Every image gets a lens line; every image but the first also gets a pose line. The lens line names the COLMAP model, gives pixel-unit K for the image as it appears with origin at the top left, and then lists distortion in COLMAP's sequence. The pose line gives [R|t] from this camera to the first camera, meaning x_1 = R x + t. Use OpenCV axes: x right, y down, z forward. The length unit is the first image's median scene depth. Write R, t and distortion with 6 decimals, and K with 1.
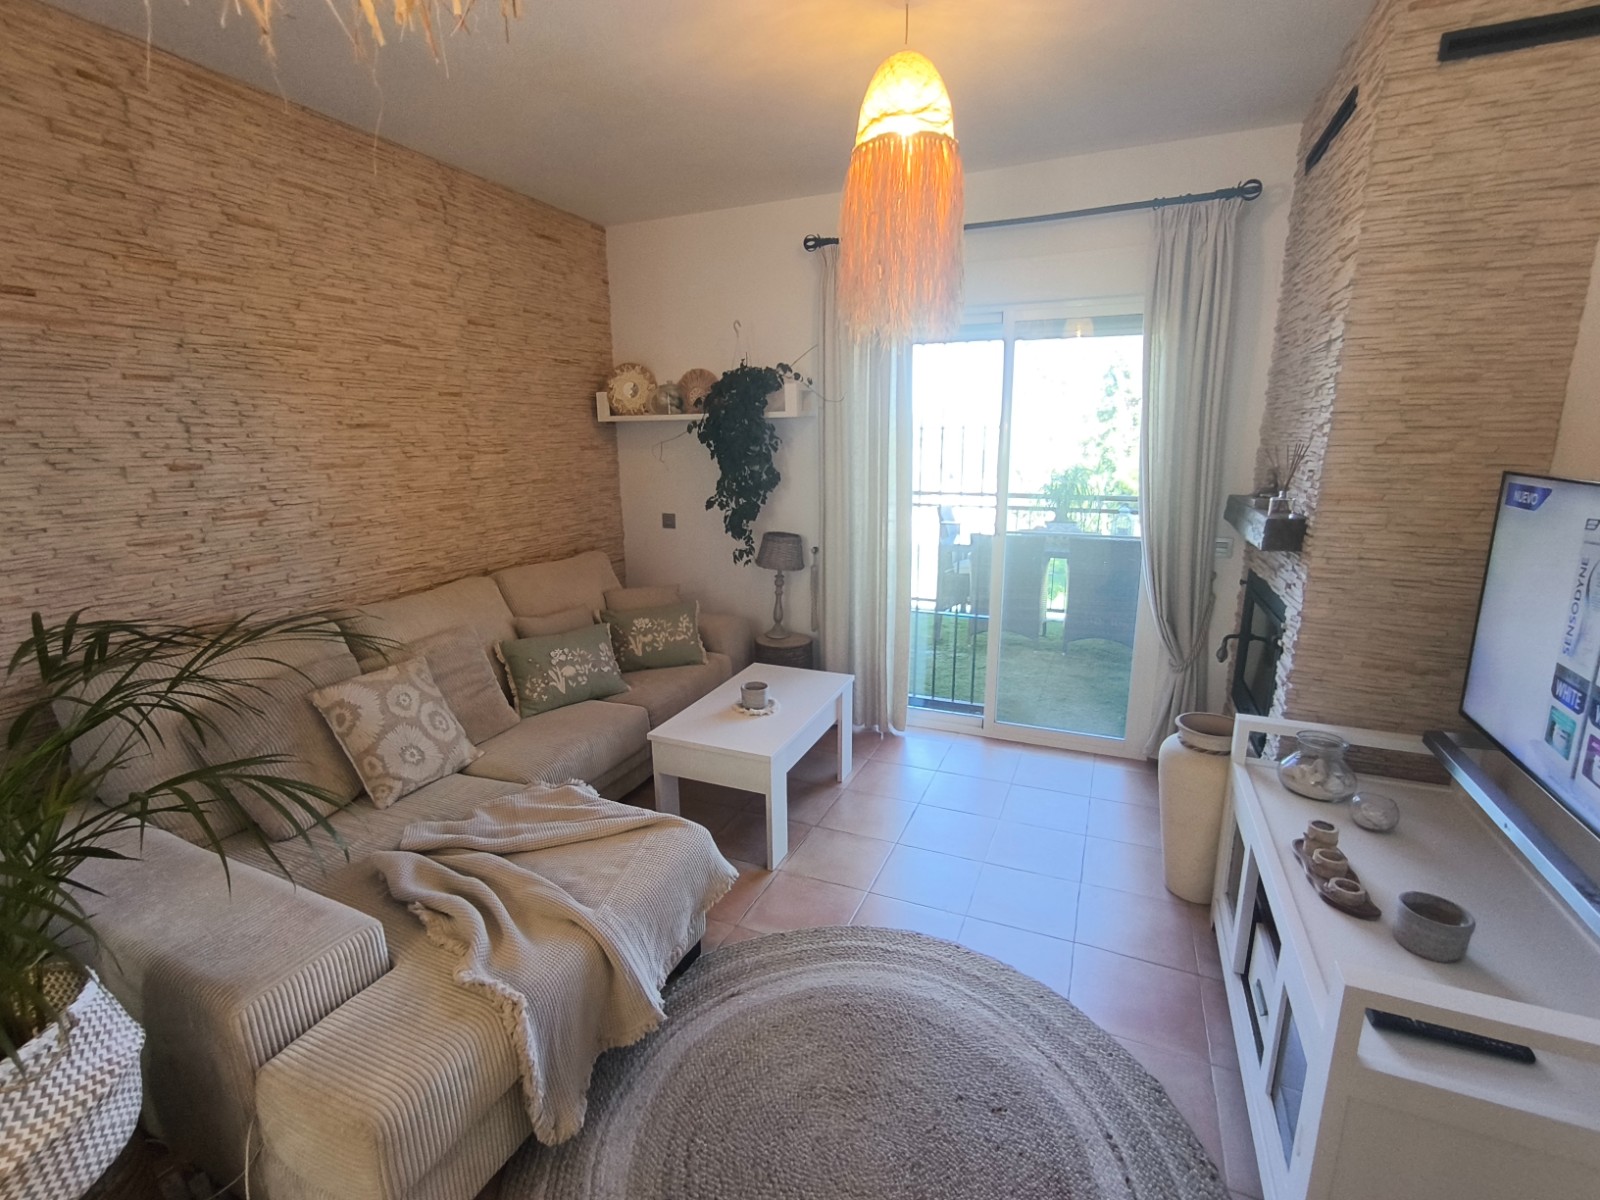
lens RADIAL K [[720.4, 0, 805.1], [0, 720.4, 600.2], [0, 0, 1]] dist [-0.002428, 0.003963]
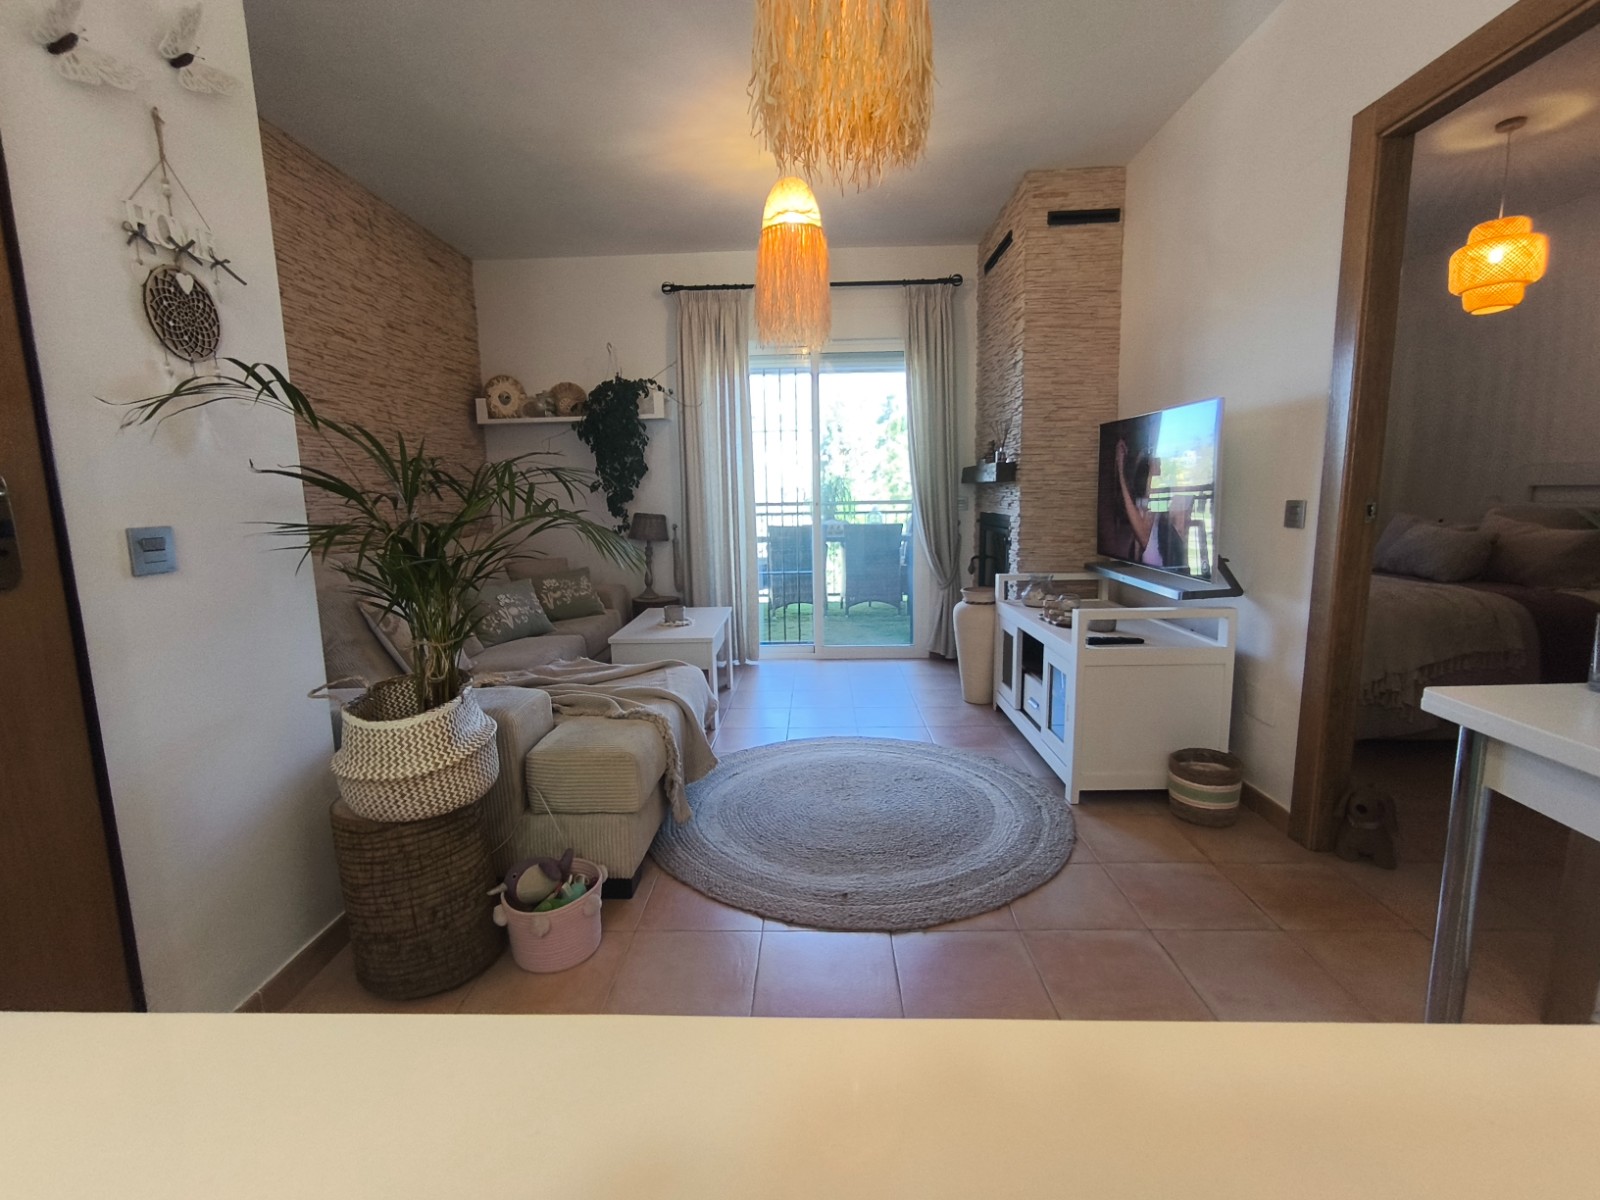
lens RADIAL K [[729.6, 0, 800.0], [0, 729.6, 600.0], [0, 0, 1]] dist [-0.000366, 0.001084]
pose [[0.925677, -0.063676, 0.372919, -0.368432], [0.096885, 0.992762, -0.070977, 0.230861], [-0.365700, 0.101832, 0.925145, -0.324673]]
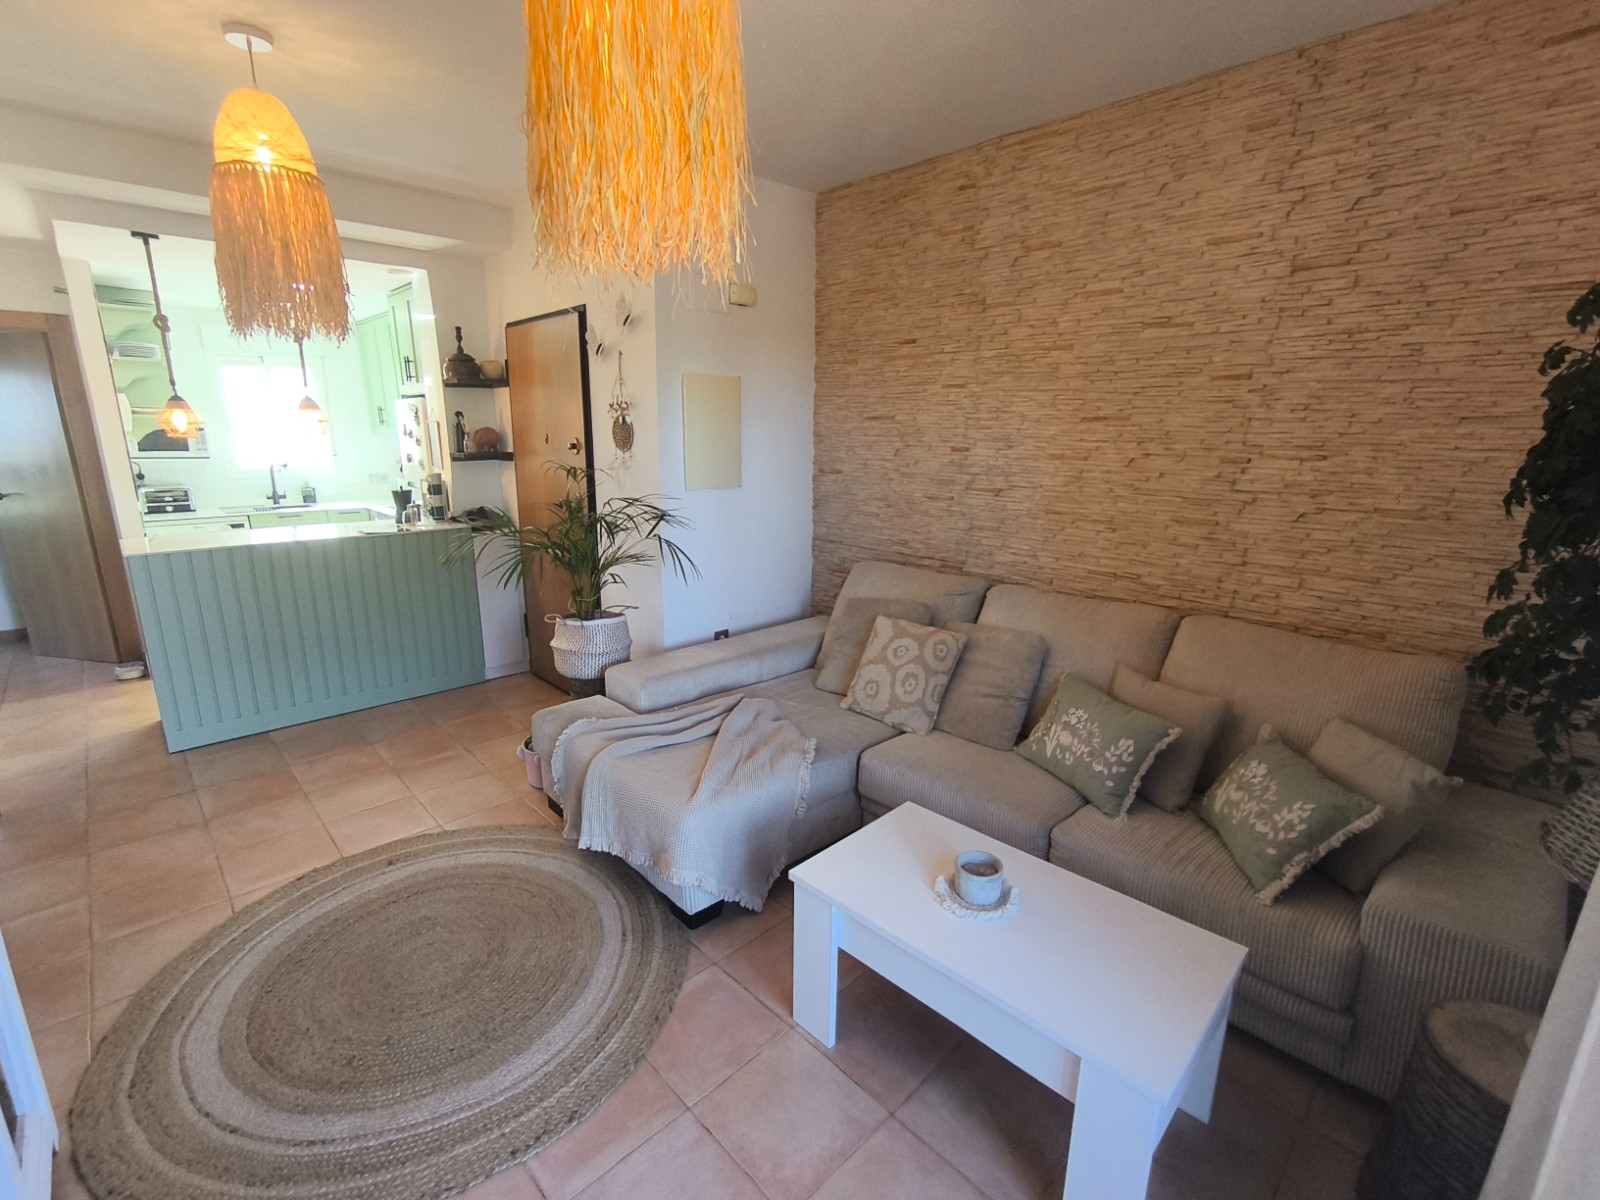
lens RADIAL K [[713.8, 0, 800.0], [0, 713.8, 600.0], [0, 0, 1]] dist [-0.004652, 0.000420]
pose [[-0.382743, 0.221142, -0.896997, 0.465825], [-0.219056, 0.921517, 0.320657, -0.237785], [0.897509, 0.319222, -0.304261, 1.011446]]
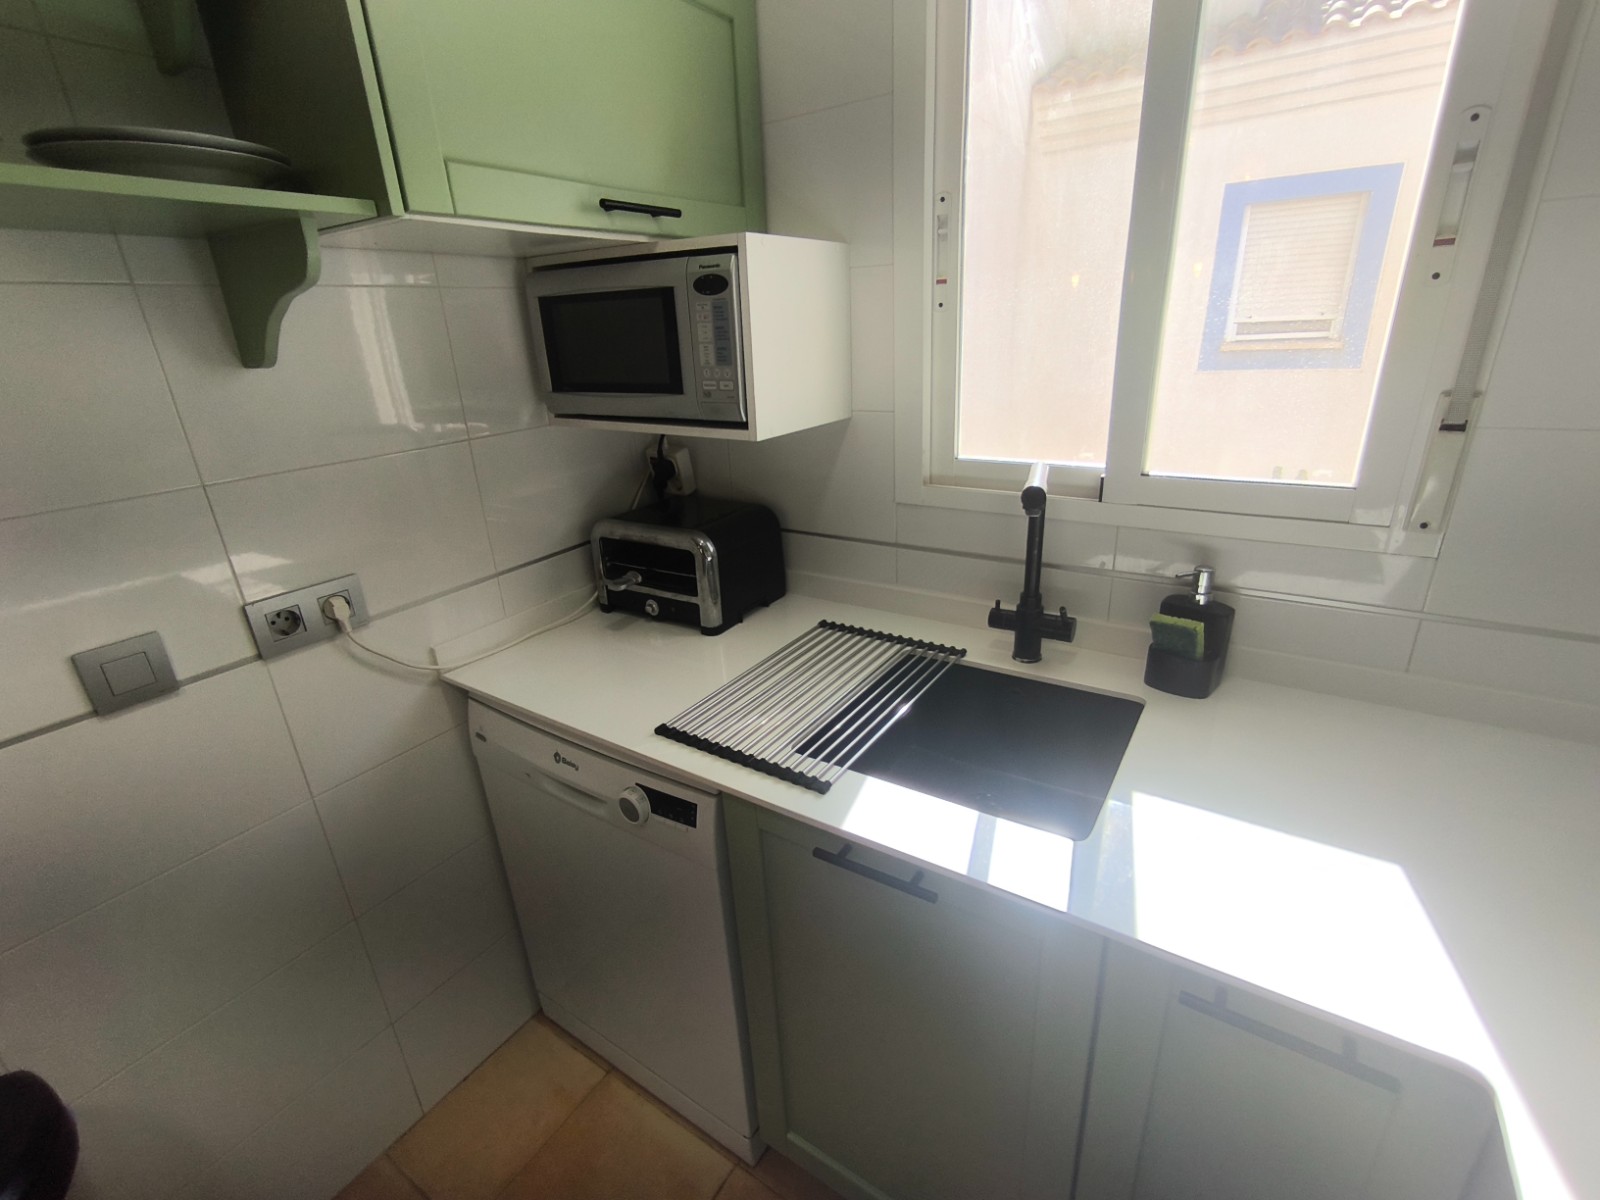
lens RADIAL K [[733.6, 0, 800.0], [0, 733.6, 600.0], [0, 0, 1]] dist [-0.046657, 0.028321]
pose [[-0.982487, -0.016048, 0.185638, -0.840771], [0.091311, 0.826990, 0.554752, 0.231350], [-0.162424, 0.561988, -0.811042, -0.748543]]
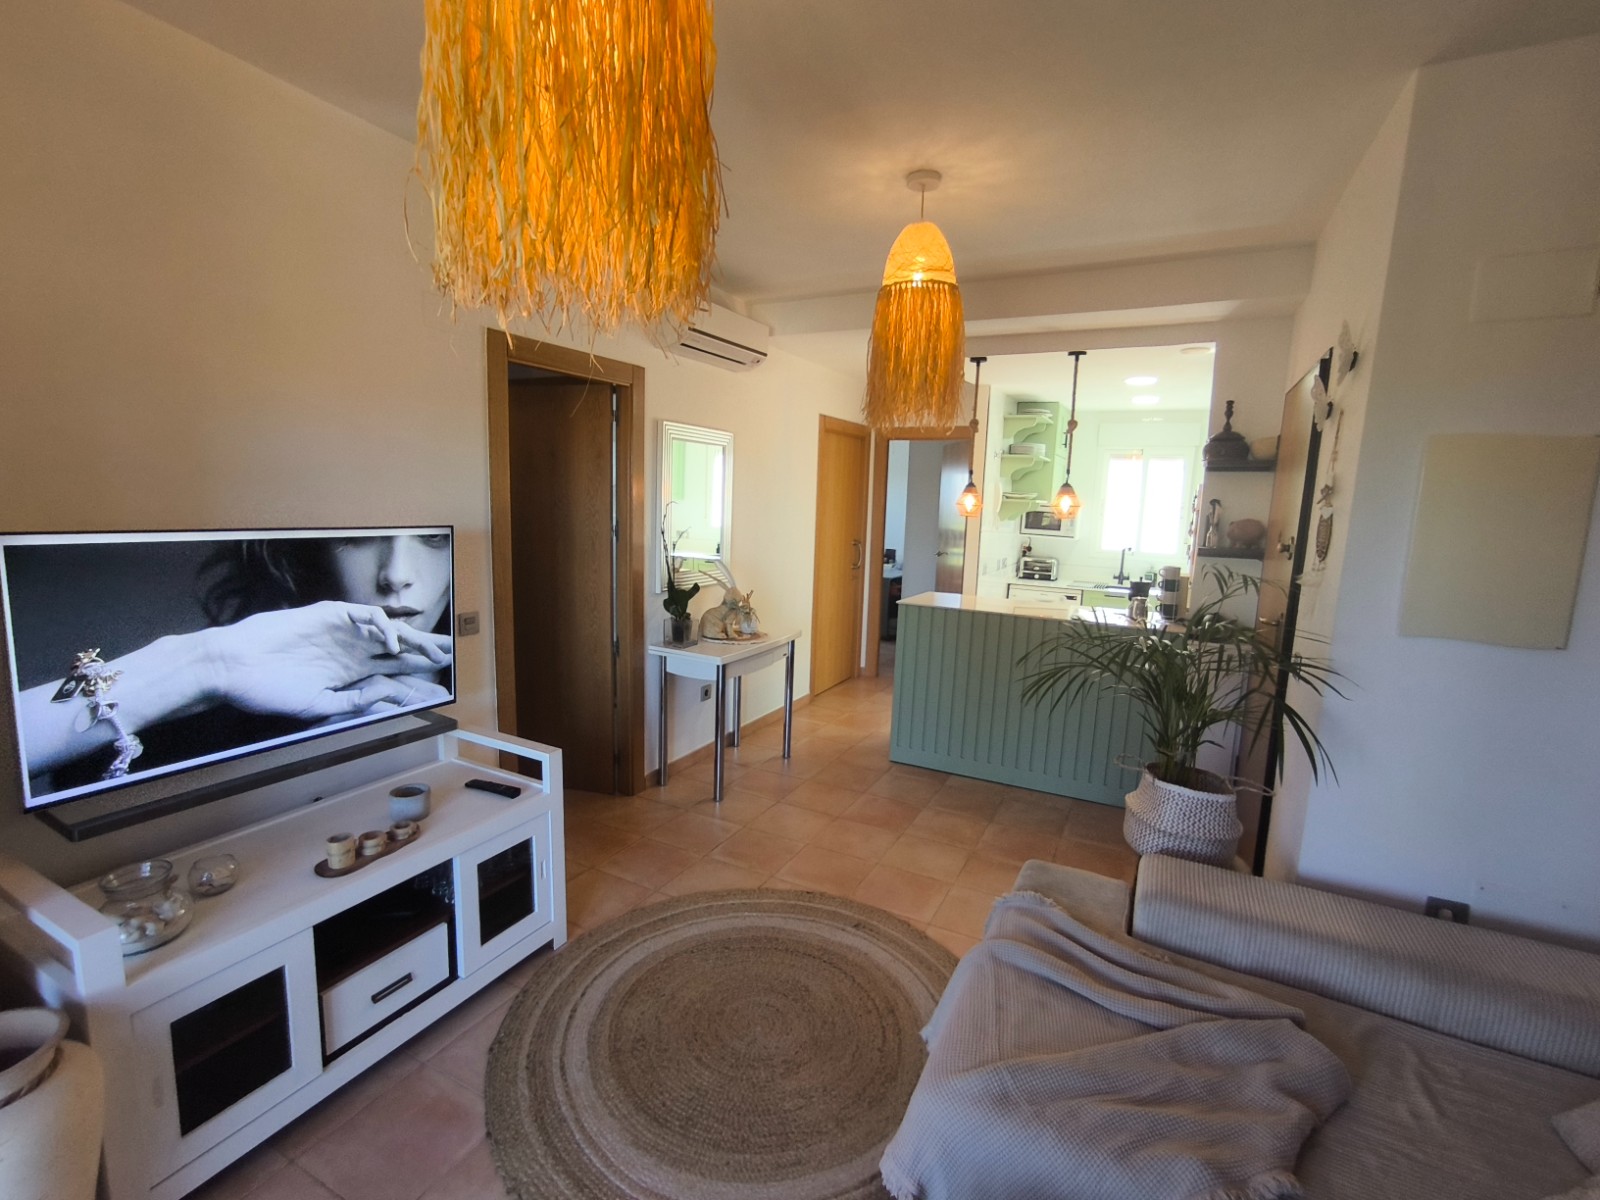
lens RADIAL K [[729.6, 0, 800.0], [0, 729.6, 600.0], [0, 0, 1]] dist [-0.000366, 0.001084]
pose [[-0.997238, -0.034647, 0.065702, -0.042667], [-0.008219, 0.930586, 0.365980, -0.266964], [-0.073822, 0.364429, -0.928300, 1.107580]]
